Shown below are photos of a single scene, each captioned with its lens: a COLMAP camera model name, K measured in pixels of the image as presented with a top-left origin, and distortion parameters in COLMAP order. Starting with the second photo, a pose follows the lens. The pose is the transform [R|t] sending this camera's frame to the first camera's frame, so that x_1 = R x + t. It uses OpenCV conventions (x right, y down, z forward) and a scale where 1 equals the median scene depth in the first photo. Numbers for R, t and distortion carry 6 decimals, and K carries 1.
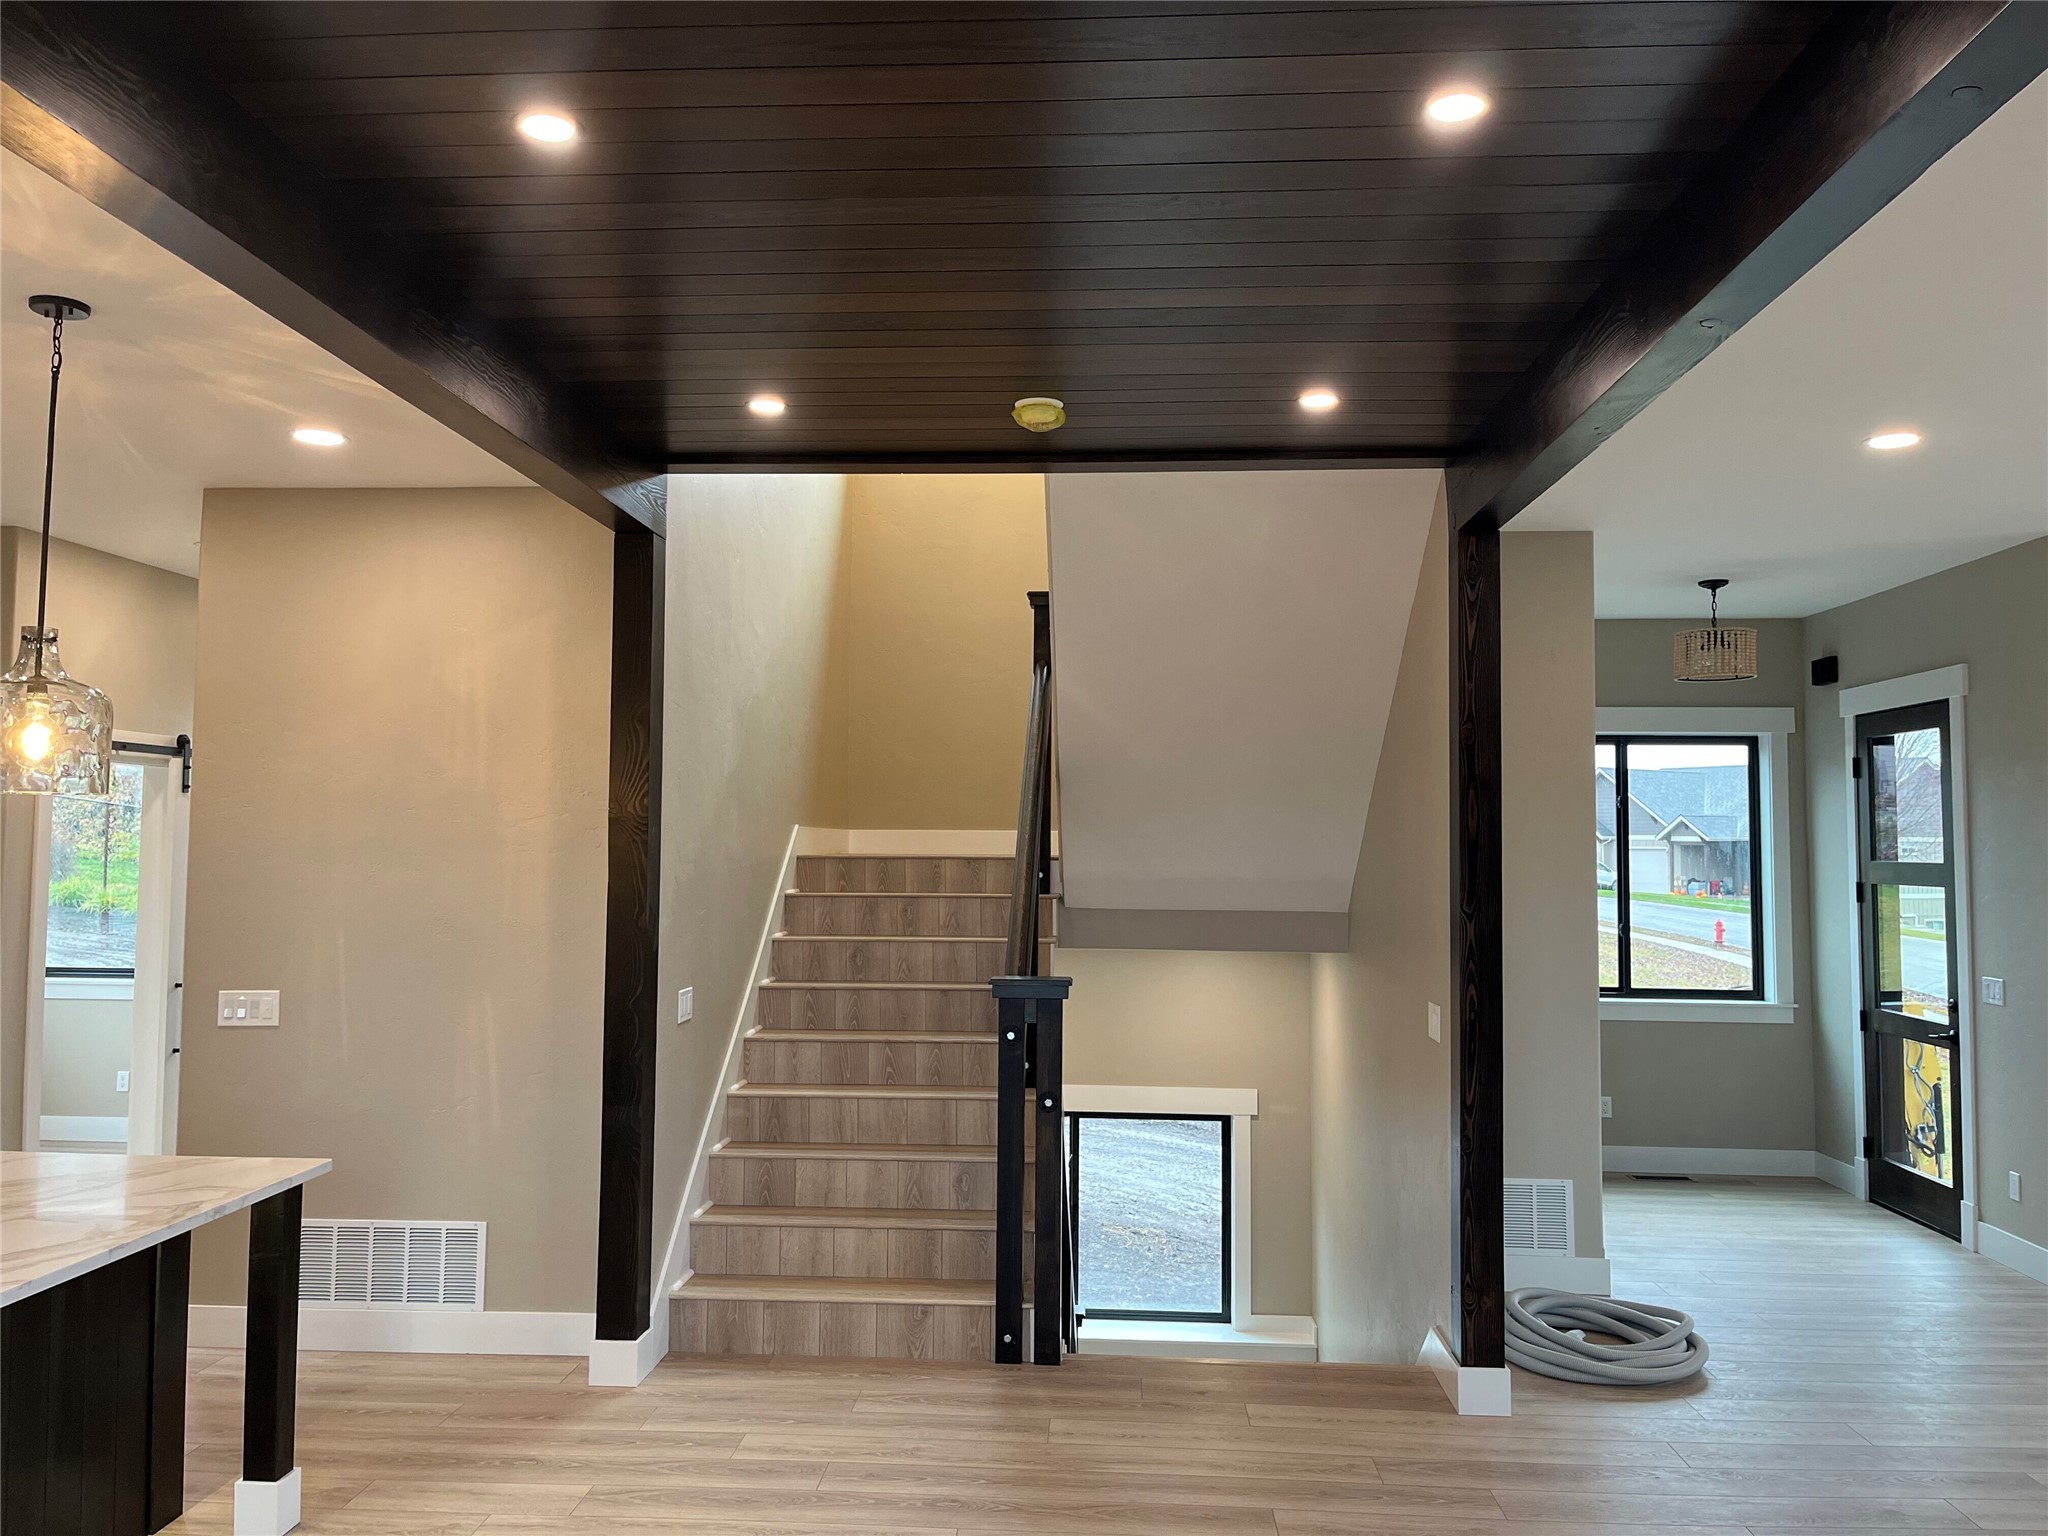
lens RADIAL K [[1546.2, 0, 1020.2], [0, 1546.2, 752.8], [0, 0, 1]] dist [0.074417, -0.103227]
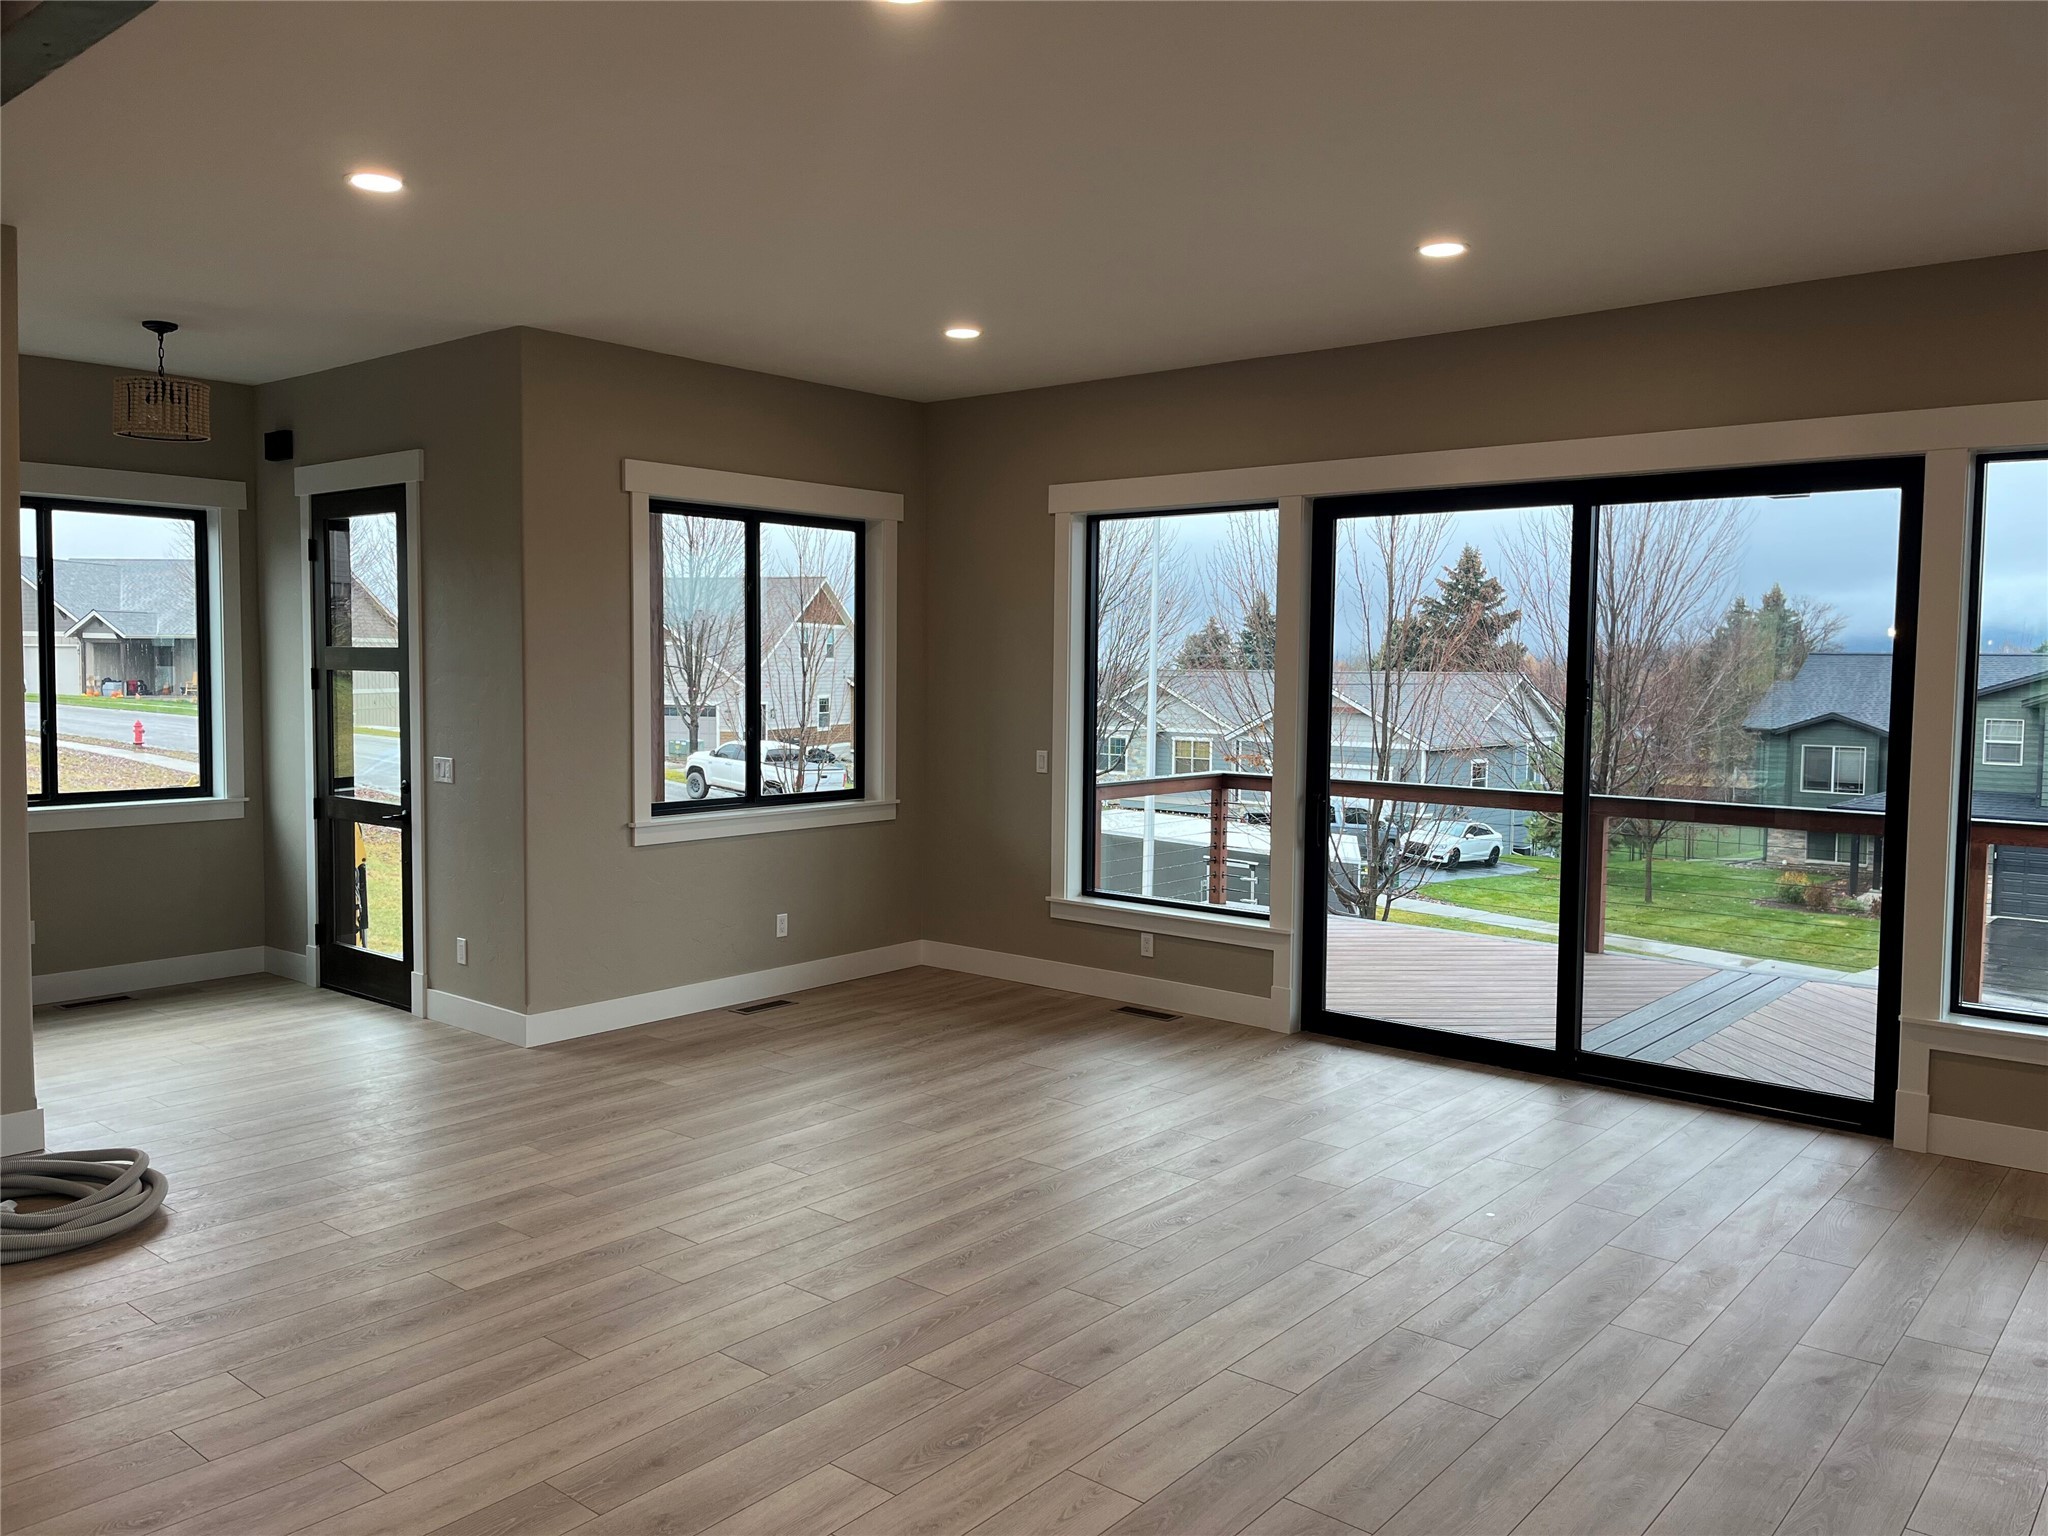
lens RADIAL K [[1546.2, 0, 1020.2], [0, 1546.2, 752.8], [0, 0, 1]] dist [0.074417, -0.103227]
pose [[0.595995, -0.049698, 0.801449, 0.020048], [-0.053427, 0.993417, 0.101332, 0.016411], [-0.801209, -0.103213, 0.589416, 0.089327]]
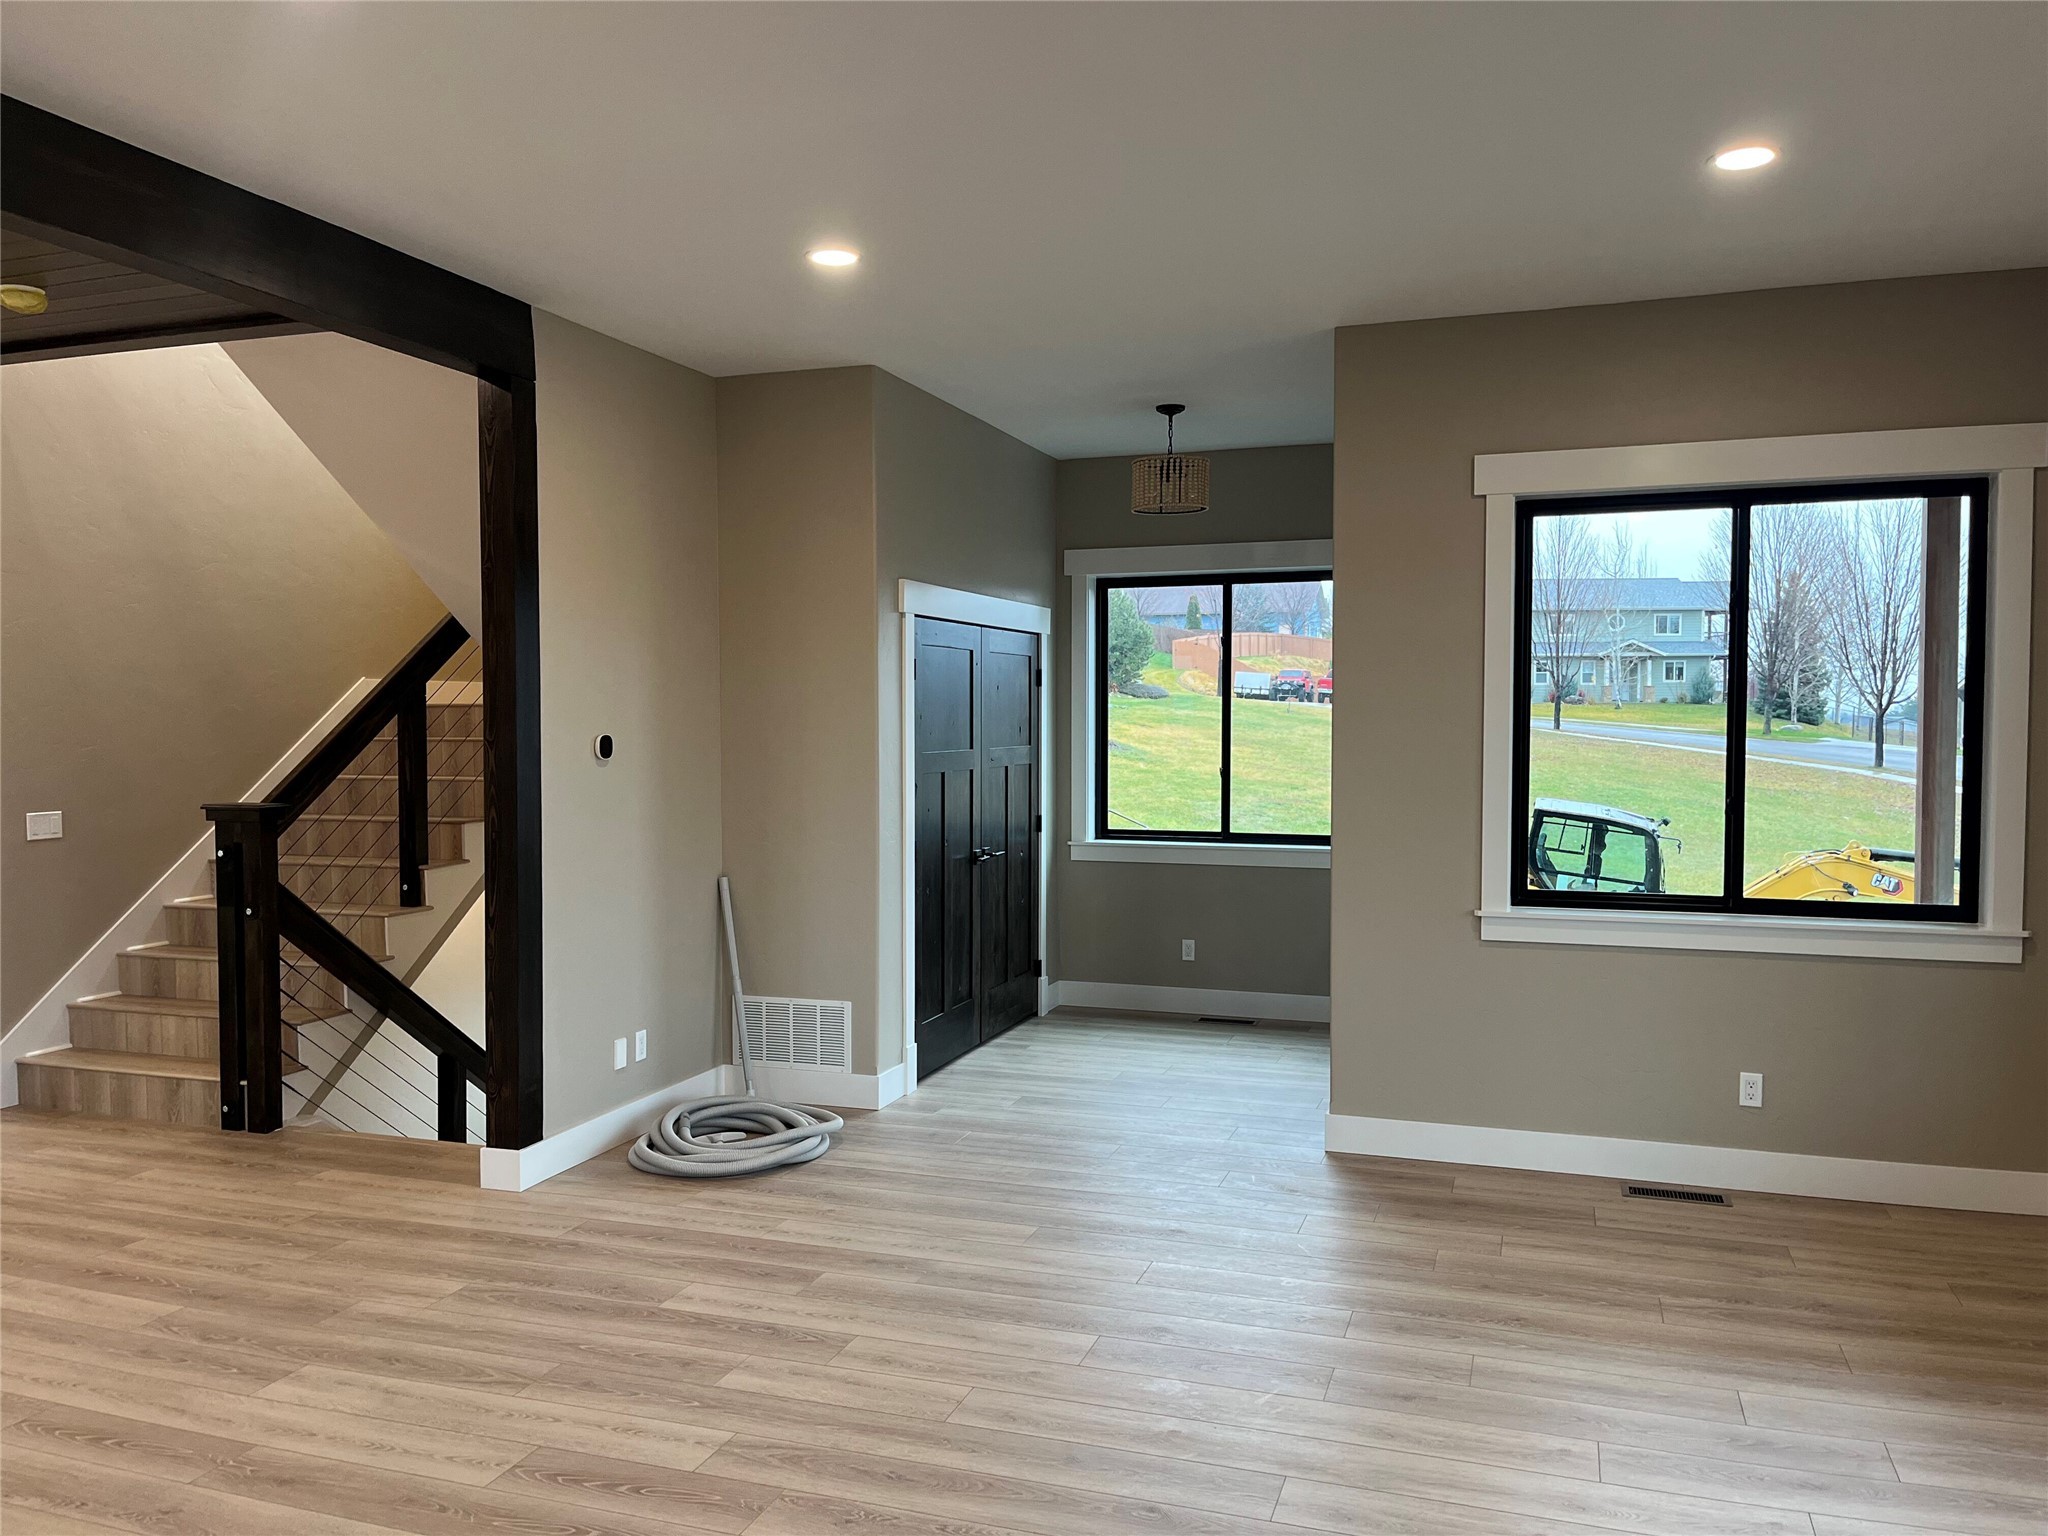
lens RADIAL K [[1557.8, 0, 1024.0], [0, 1557.8, 768.0], [0, 0, 1]] dist [0.072498, -0.095007]
pose [[0.963759, -0.000649, -0.266774, 0.722744], [0.025961, 0.995479, 0.091367, 0.024400], [0.265509, -0.094981, 0.959418, 0.042253]]
